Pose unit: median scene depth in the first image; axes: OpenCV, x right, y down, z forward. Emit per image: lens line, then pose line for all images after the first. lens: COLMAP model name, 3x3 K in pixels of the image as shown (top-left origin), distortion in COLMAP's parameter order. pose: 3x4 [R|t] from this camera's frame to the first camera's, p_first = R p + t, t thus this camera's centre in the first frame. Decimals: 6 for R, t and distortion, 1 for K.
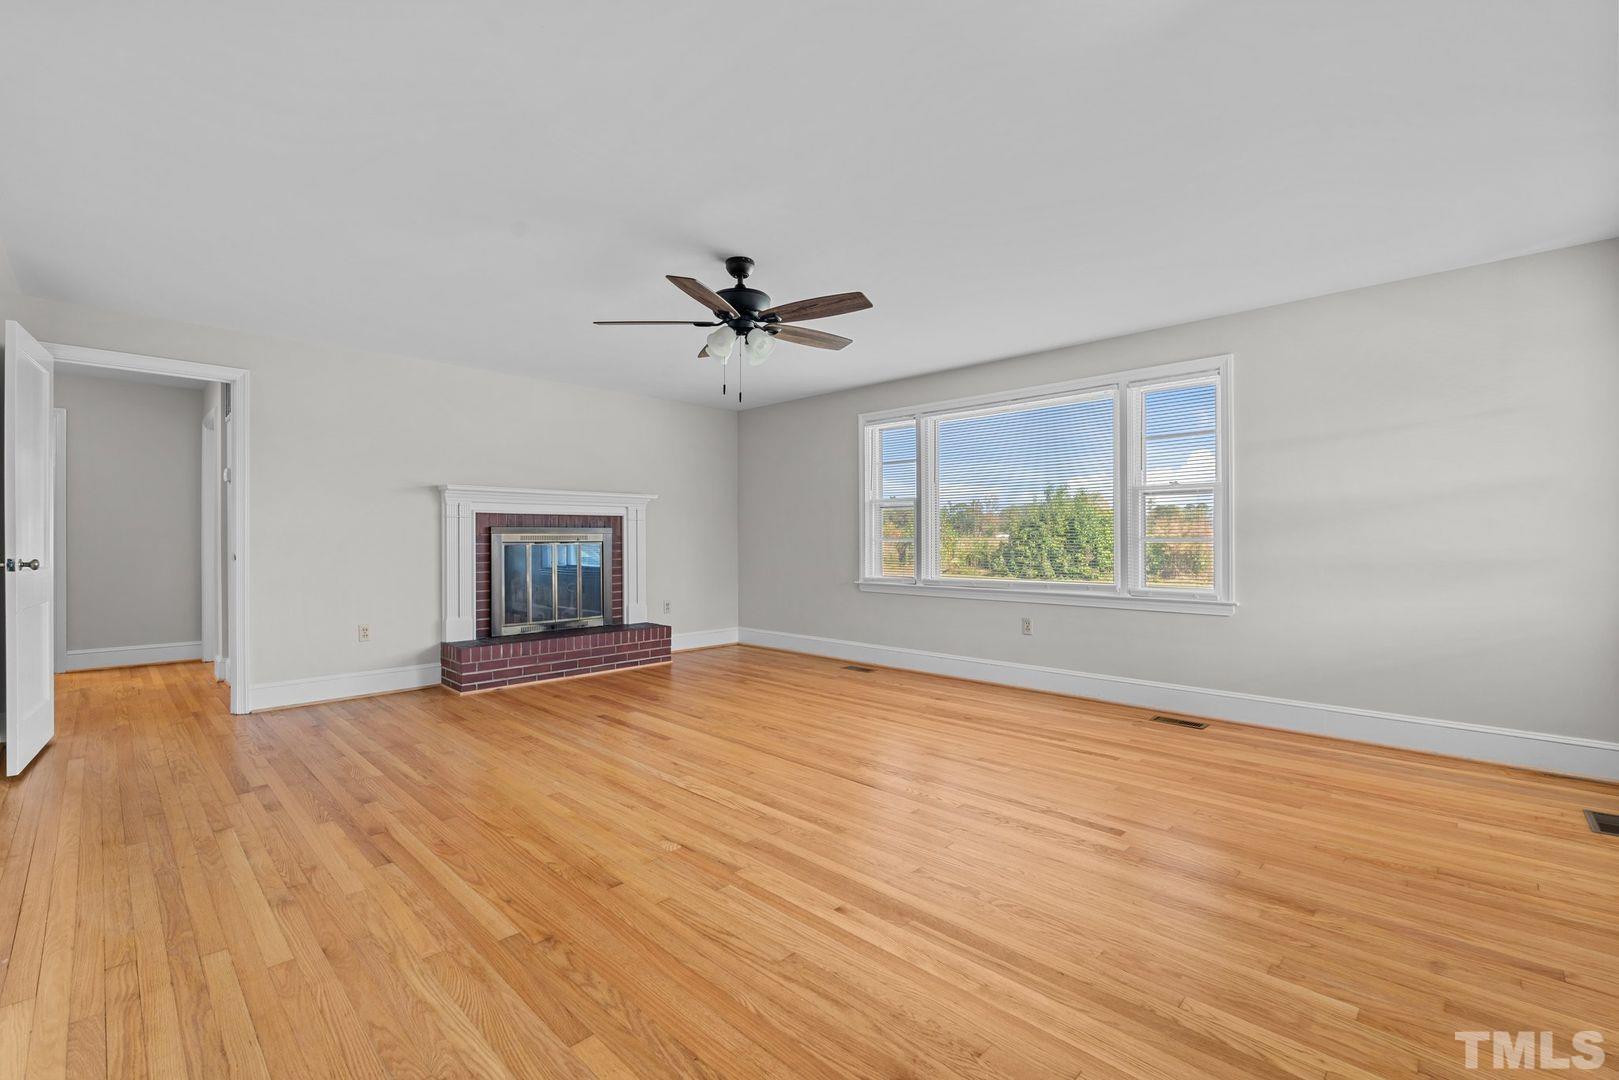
lens RADIAL K [[705.6, 0, 808.9], [0, 705.6, 538.0], [0, 0, 1]] dist [-0.005835, 0.000190]
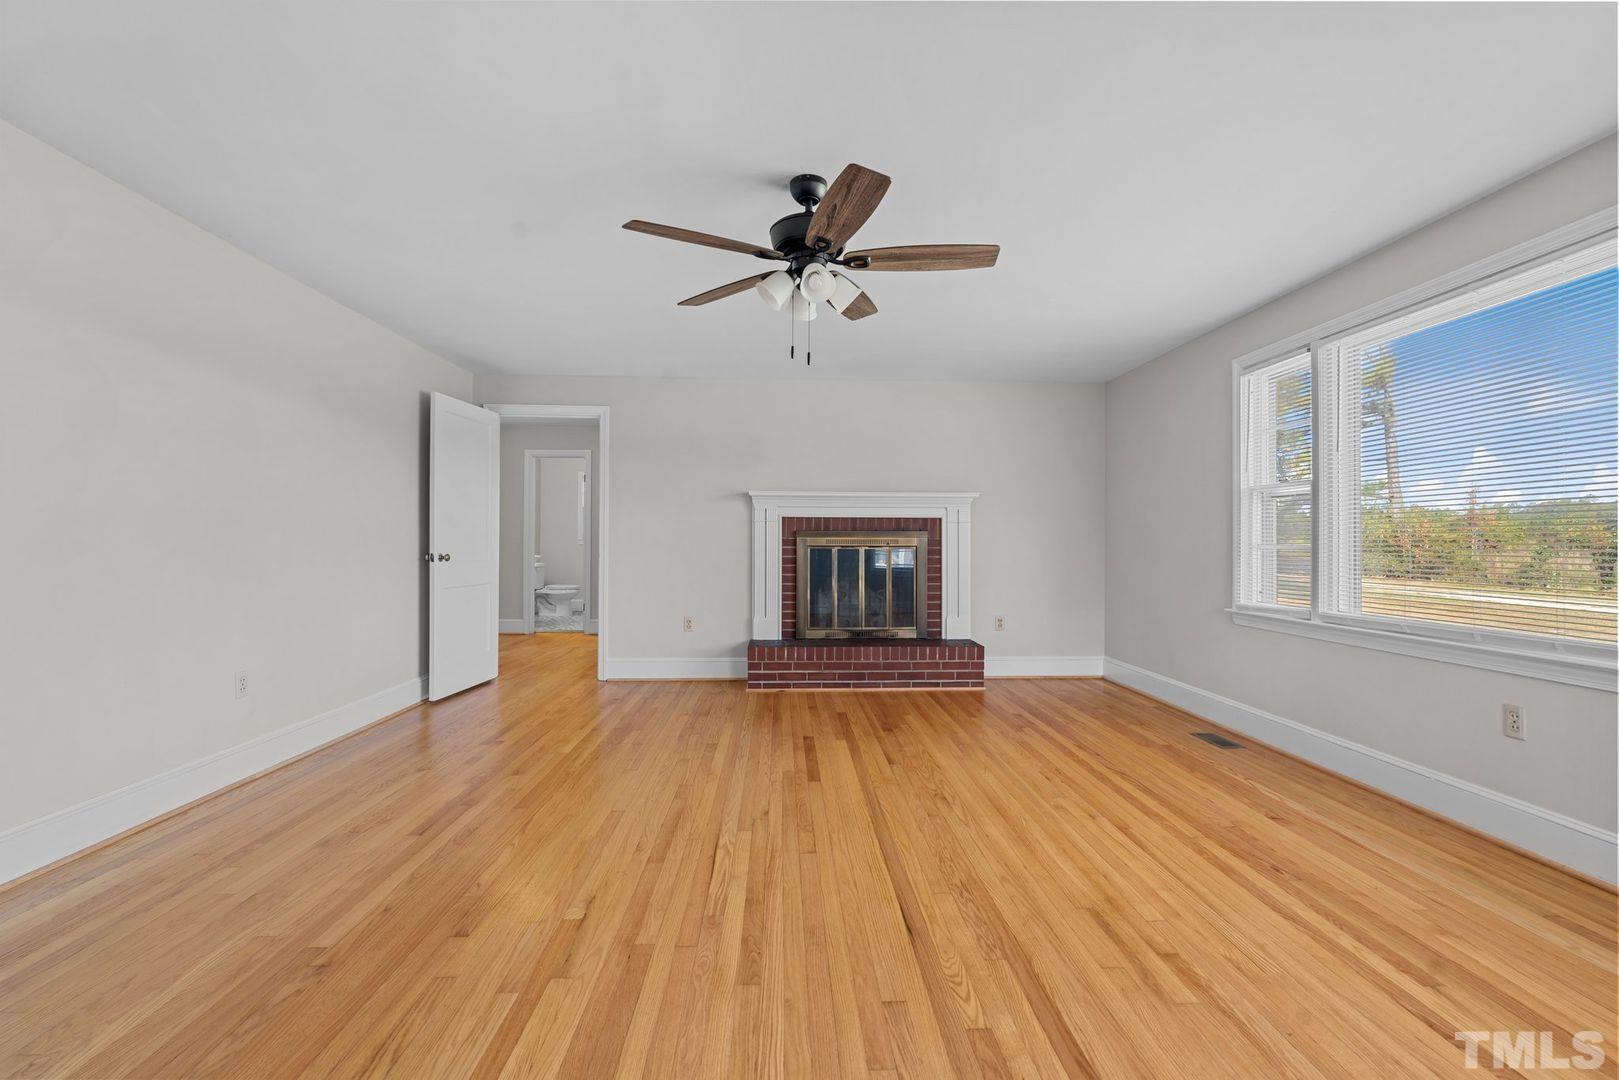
lens RADIAL K [[705.6, 0, 808.9], [0, 705.6, 538.0], [0, 0, 1]] dist [-0.005835, 0.000190]
pose [[0.728832, 0.001026, -0.684691, 0.271533], [-0.006166, 0.999968, -0.005065, 0.000002], [0.684664, 0.007913, 0.728815, 0.277597]]
